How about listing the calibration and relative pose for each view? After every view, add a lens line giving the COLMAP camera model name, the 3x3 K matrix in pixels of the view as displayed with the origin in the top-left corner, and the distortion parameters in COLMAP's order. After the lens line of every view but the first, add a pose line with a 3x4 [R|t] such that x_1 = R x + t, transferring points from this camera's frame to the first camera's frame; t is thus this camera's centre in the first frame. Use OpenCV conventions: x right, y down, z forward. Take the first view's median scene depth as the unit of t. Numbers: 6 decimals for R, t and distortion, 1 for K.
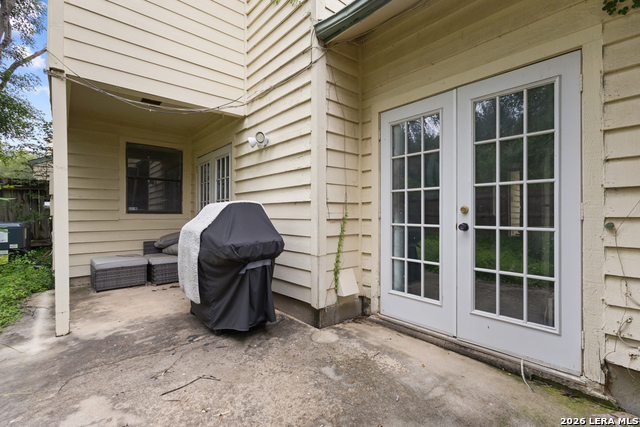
lens RADIAL K [[296.4, 0, 318.7], [0, 296.4, 214.7], [0, 0, 1]] dist [-0.001242, -0.000558]
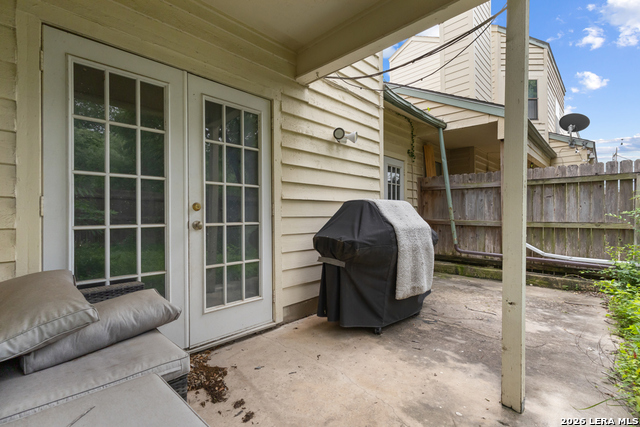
lens RADIAL K [[296.4, 0, 318.7], [0, 296.4, 214.7], [0, 0, 1]] dist [-0.001242, -0.000558]
pose [[-0.095303, 0.000523, 0.995448, -1.479570], [0.001809, 0.999998, -0.000352, 0.008076], [-0.995447, 0.001768, -0.095304, 1.502010]]
